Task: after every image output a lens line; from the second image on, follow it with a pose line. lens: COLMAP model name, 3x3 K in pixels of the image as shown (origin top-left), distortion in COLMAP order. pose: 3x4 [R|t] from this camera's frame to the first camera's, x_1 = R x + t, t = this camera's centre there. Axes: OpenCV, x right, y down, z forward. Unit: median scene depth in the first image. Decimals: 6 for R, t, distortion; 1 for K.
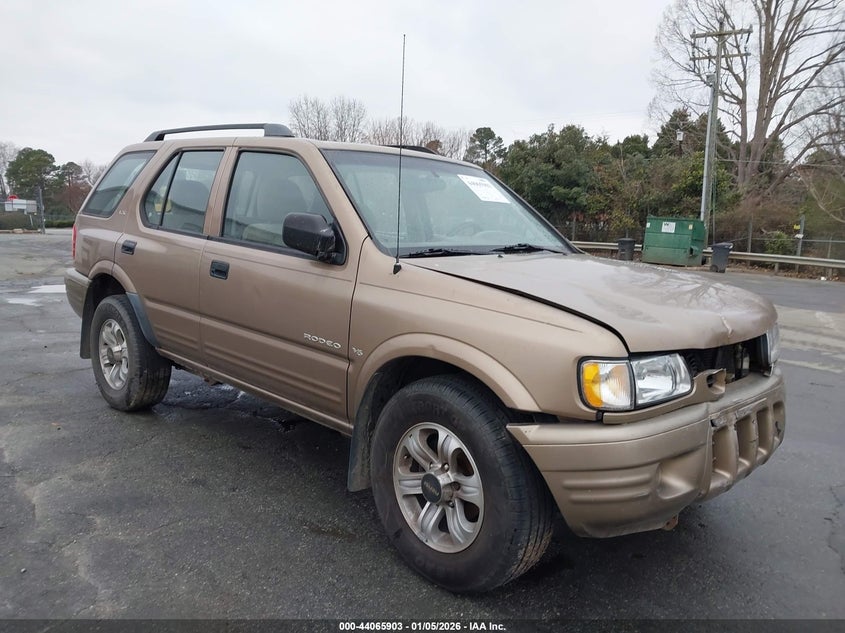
lens RADIAL K [[668.5, 0, 422.5], [0, 668.5, 316.5], [0, 0, 1]] dist [-0.003828, -0.000369]
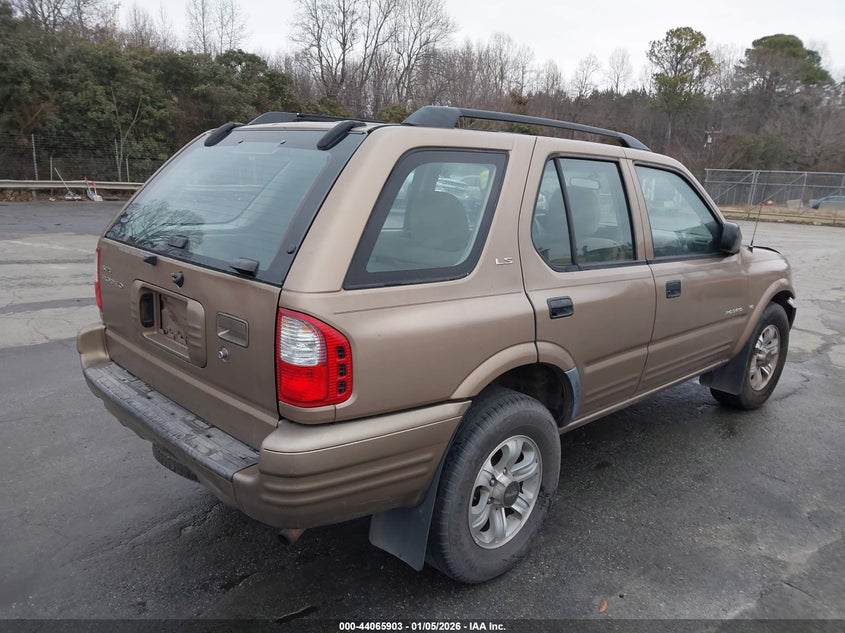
lens RADIAL K [[668.5, 0, 422.5], [0, 668.5, 316.5], [0, 0, 1]] dist [-0.003828, -0.000369]
pose [[0.035336, -0.277127, 0.960183, -1.318103], [0.119721, 0.955038, 0.271236, -0.355007], [-0.992179, 0.105370, 0.066925, 1.334310]]
